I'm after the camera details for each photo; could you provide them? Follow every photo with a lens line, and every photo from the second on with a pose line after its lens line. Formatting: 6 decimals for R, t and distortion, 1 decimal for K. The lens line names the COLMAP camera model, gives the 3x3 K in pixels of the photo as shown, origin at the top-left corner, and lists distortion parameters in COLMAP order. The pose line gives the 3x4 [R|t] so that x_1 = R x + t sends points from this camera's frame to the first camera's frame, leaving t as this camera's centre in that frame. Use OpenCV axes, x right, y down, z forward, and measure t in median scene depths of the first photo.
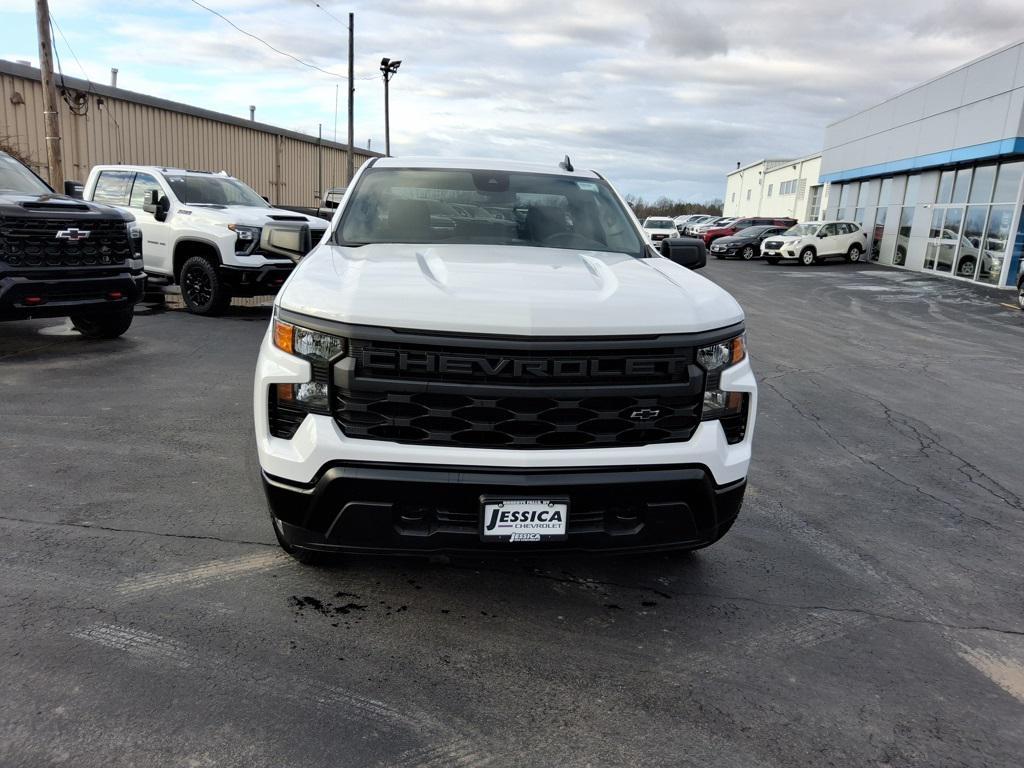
lens RADIAL K [[779.0, 0, 511.8], [0, 779.0, 383.5], [0, 0, 1]] dist [0.022658, -0.029523]
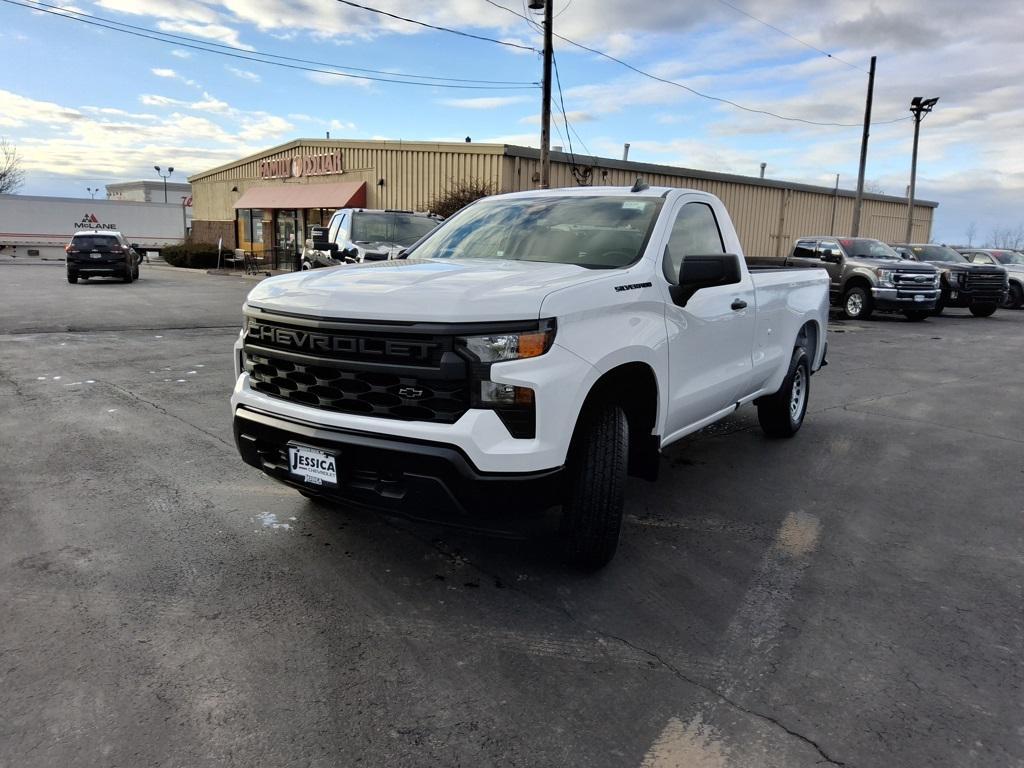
lens RADIAL K [[779.0, 0, 505.7], [0, 779.0, 392.4], [0, 0, 1]] dist [0.022658, -0.029523]
pose [[0.759648, 0.087634, -0.644403, 0.947911], [-0.127473, 0.991722, -0.015403, 0.036837], [0.637719, 0.093845, 0.764531, 0.217401]]
